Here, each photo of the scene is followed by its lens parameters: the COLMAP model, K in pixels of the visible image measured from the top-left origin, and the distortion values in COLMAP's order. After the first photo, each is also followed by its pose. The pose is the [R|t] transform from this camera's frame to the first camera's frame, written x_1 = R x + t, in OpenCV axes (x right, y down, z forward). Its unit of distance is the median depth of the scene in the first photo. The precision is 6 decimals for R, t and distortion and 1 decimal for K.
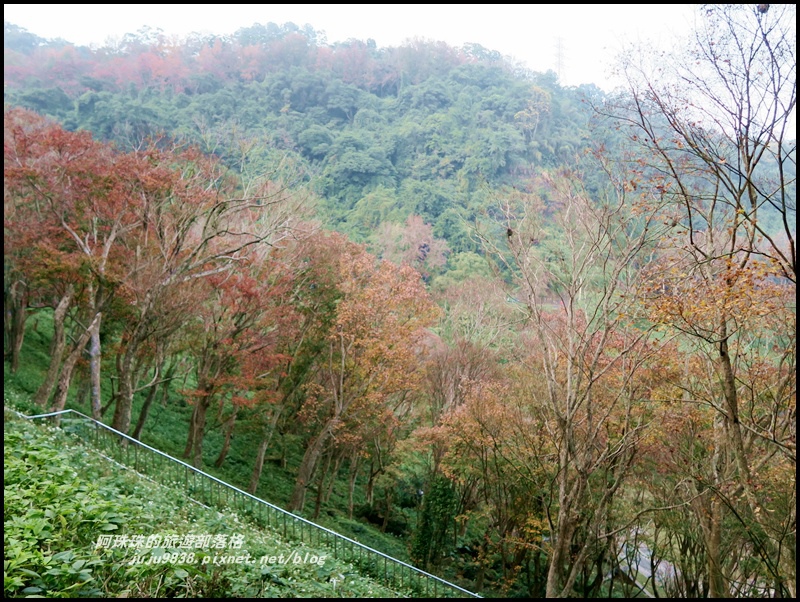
lens RADIAL K [[538.7, 0, 400.2], [0, 538.7, 301.2], [0, 0, 1]] dist [0.002434, 0.000598]
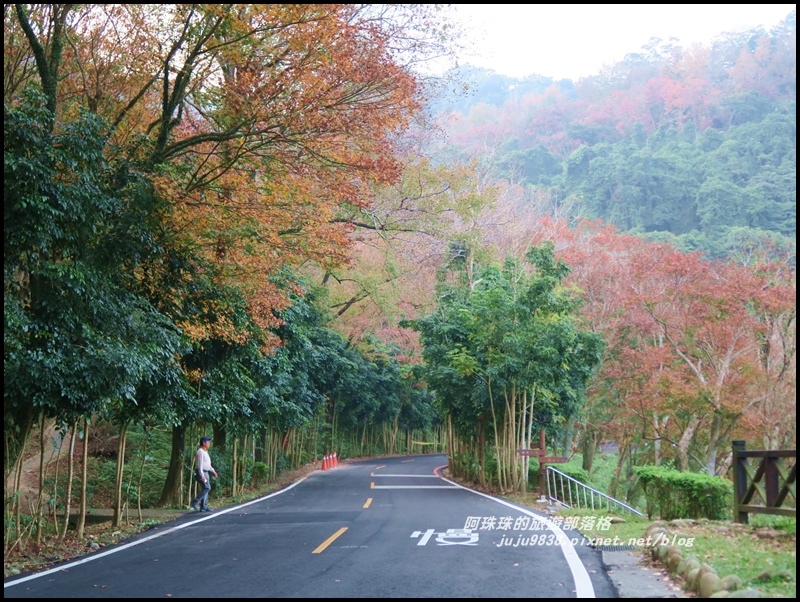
lens RADIAL K [[1028.2, 0, 400.3], [0, 1028.2, 302.2], [0, 0, 1]] dist [0.013228, 0.000000]
pose [[0.810898, -0.049981, -0.583050, 0.010622], [-0.037578, 0.989842, -0.137114, 0.010127], [0.583980, 0.133095, 0.800783, -0.197122]]
